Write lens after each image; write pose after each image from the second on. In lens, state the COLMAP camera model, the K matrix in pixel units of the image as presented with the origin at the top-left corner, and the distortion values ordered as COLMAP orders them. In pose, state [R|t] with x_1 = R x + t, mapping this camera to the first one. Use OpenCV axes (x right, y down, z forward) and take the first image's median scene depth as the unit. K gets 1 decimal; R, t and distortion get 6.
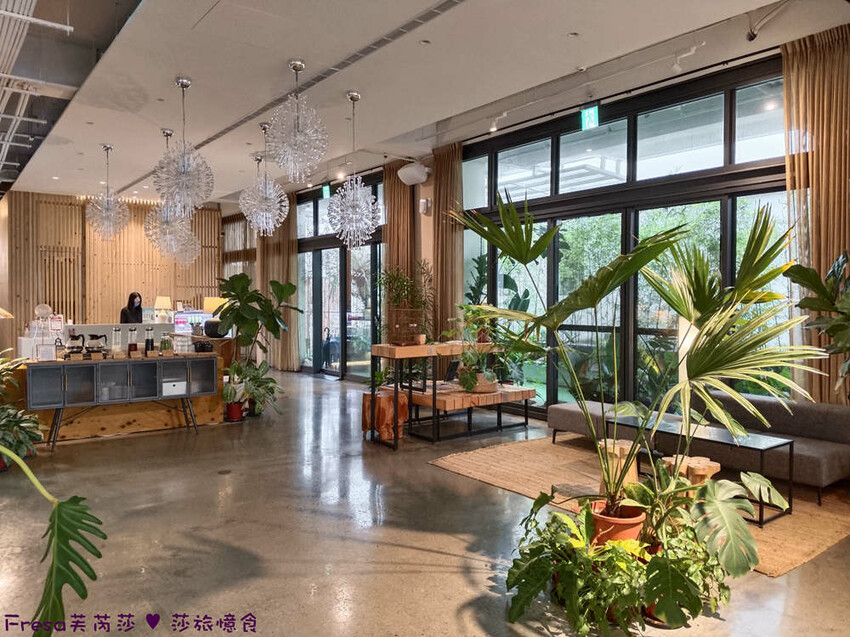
lens RADIAL K [[650.9, 0, 428.2], [0, 650.9, 315.4], [0, 0, 1]] dist [0.084156, -0.120050]
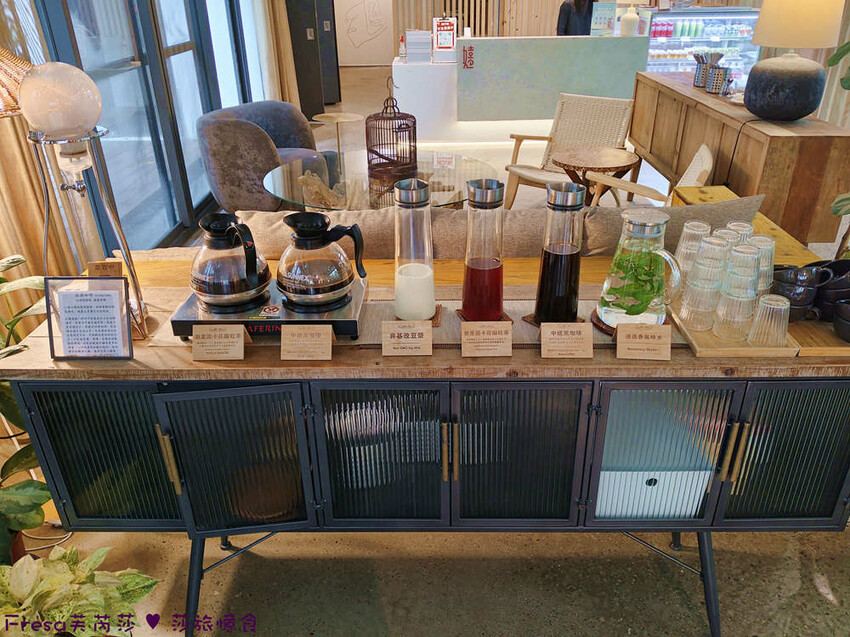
lens RADIAL K [[650.9, 0, 428.2], [0, 650.9, 315.4], [0, 0, 1]] dist [0.084156, -0.120050]
pose [[0.798455, 0.262260, -0.541931, -0.192976], [0.002171, 0.898876, 0.438197, -0.017632], [0.602050, -0.351057, 0.717143, 0.464537]]
